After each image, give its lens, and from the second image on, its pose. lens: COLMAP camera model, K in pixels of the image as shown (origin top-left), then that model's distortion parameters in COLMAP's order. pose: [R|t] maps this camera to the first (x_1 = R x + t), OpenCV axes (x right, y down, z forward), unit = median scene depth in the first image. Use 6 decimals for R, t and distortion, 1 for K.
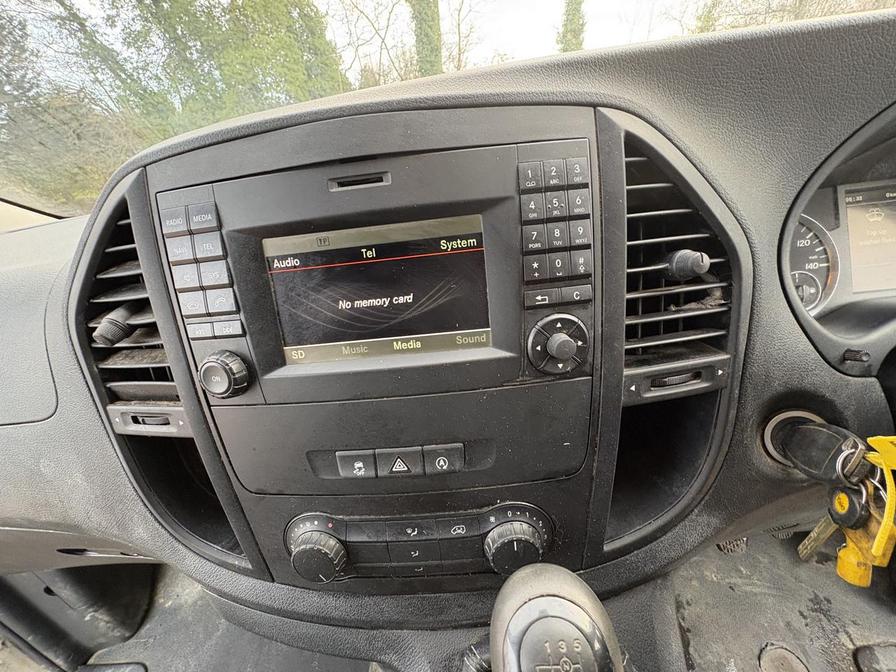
lens RADIAL K [[354.7, 0, 447.8], [0, 354.7, 338.3], [0, 0, 1]] dist [0.001270, -0.000369]
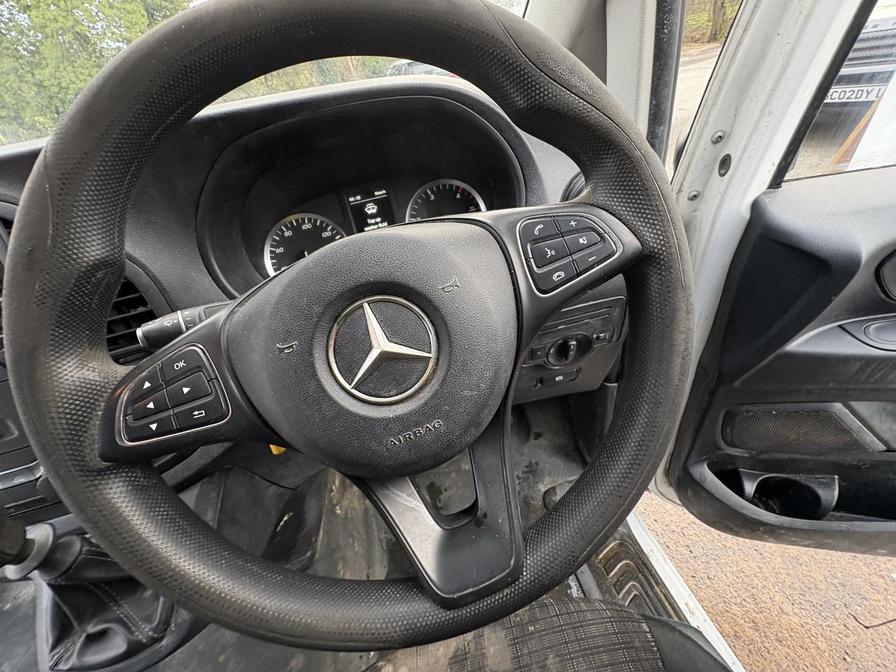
lens RADIAL K [[354.7, 0, 451.3], [0, 354.7, 336.7], [0, 0, 1]] dist [0.001270, -0.000369]
pose [[0.972126, -0.175868, 0.155050, 1.720269], [0.157304, 0.979621, 0.124892, 0.051641], [-0.173855, -0.097021, 0.979980, -0.746712]]
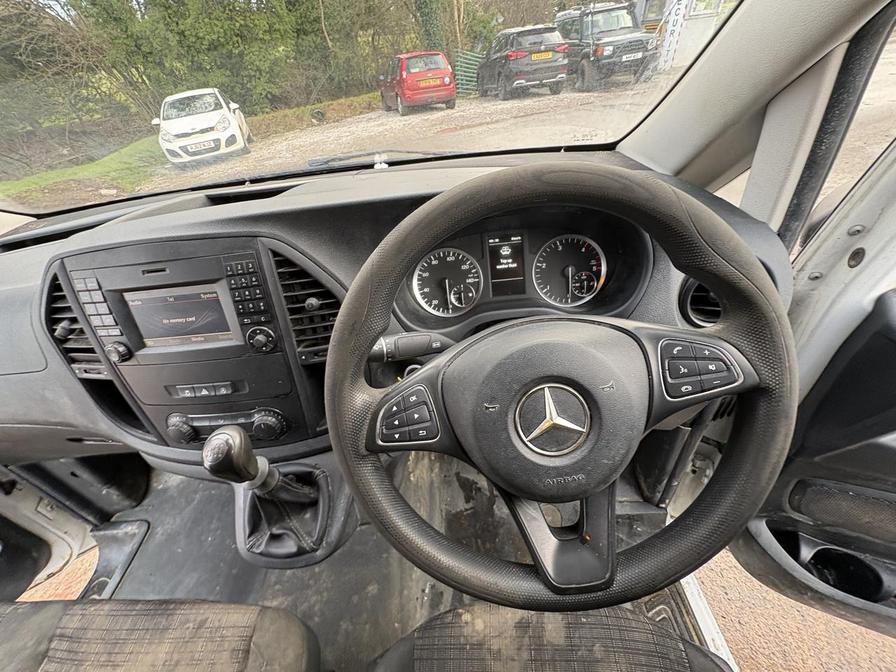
lens RADIAL K [[354.7, 0, 450.8], [0, 354.7, 336.6], [0, 0, 1]] dist [0.001270, -0.000369]
pose [[0.999982, -0.006020, -0.000302, 1.339163], [0.005980, 0.984537, 0.175074, -0.342579], [-0.000756, -0.175073, 0.984555, -1.069760]]
